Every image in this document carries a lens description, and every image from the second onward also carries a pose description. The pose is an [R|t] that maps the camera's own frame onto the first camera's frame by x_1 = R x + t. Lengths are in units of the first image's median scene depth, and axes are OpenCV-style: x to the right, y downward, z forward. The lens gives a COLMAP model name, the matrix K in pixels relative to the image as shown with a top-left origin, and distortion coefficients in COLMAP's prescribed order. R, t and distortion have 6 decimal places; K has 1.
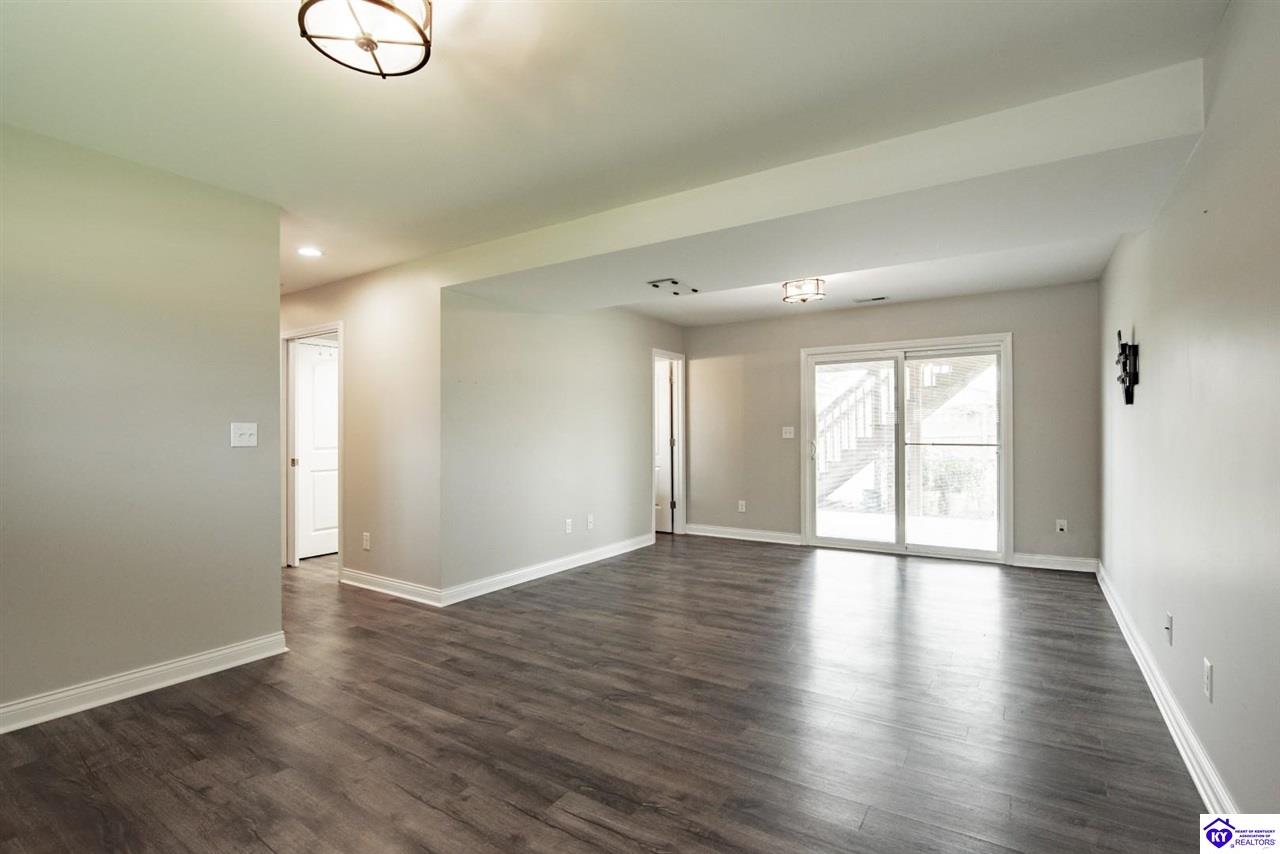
lens RADIAL K [[603.3, 0, 645.1], [0, 603.3, 415.9], [0, 0, 1]] dist [-0.019808, 0.000178]
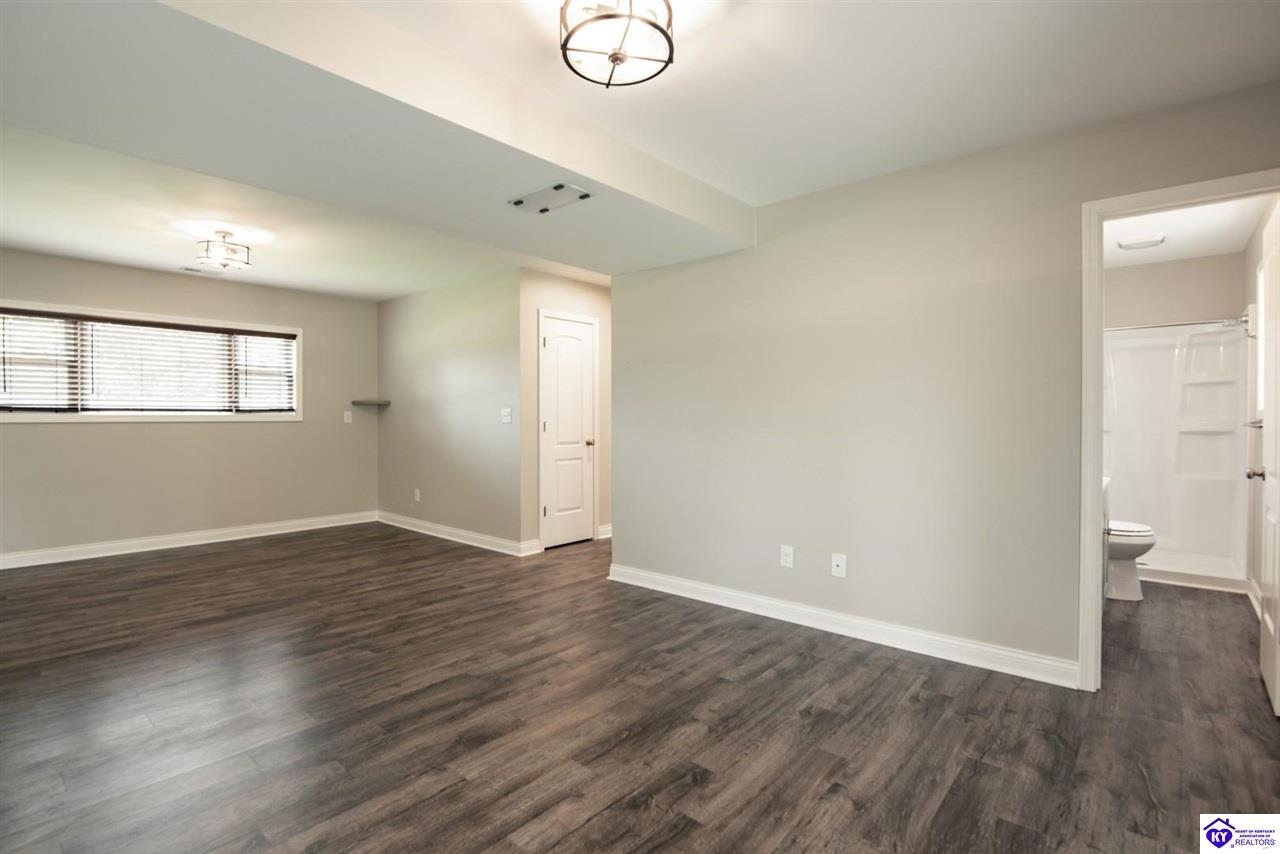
lens RADIAL K [[615.8, 0, 640.0], [0, 615.8, 427.0], [0, 0, 1]] dist [-0.022493, 0.000279]
pose [[-0.142733, 0.019963, -0.989560, 0.846699], [0.023338, 0.999586, 0.016799, 0.036200], [0.989486, -0.020697, -0.143140, 1.414831]]
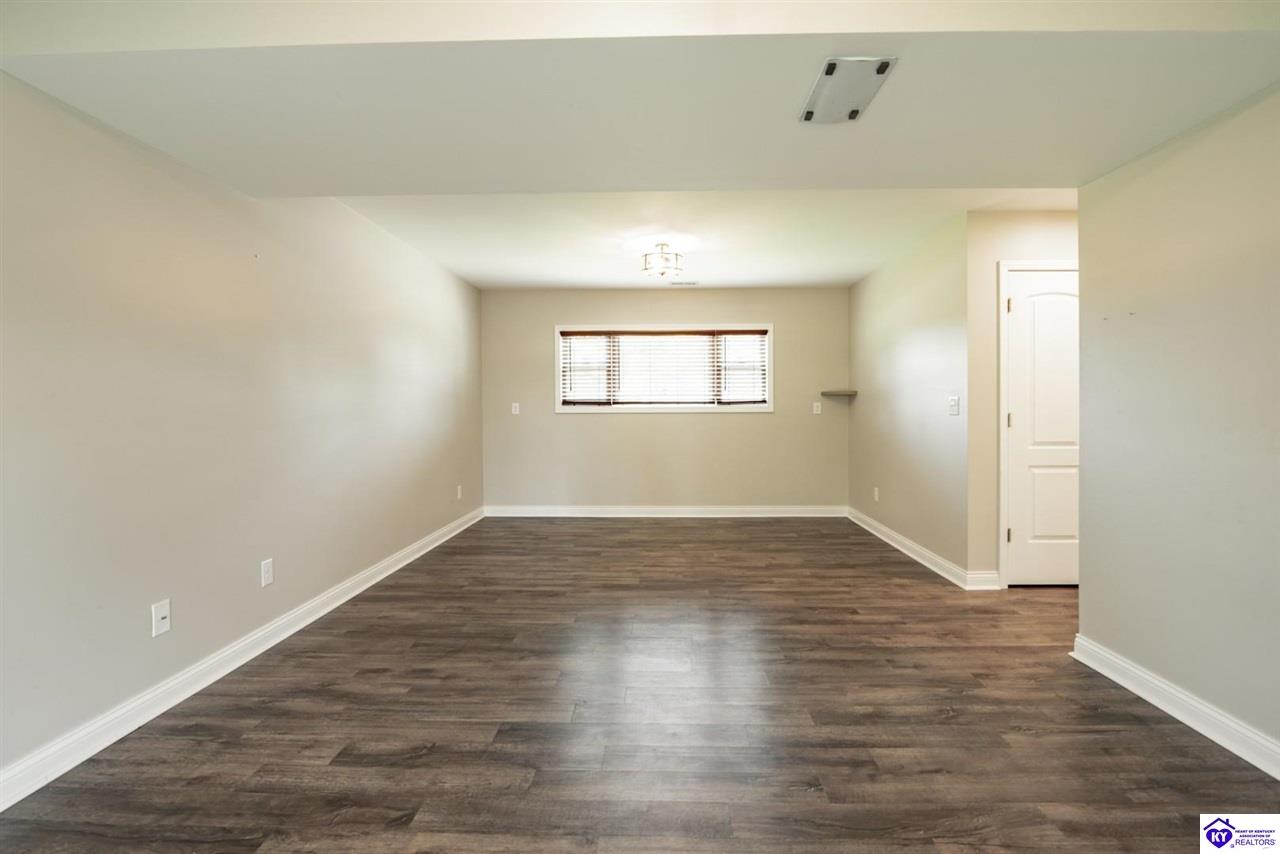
lens RADIAL K [[603.3, 0, 645.1], [0, 603.3, 415.9], [0, 0, 1]] dist [-0.019808, 0.000178]
pose [[-0.859564, 0.012621, -0.510872, 0.500635], [0.018960, 0.999794, -0.007200, 0.043324], [0.510676, -0.015875, -0.859627, 1.561601]]
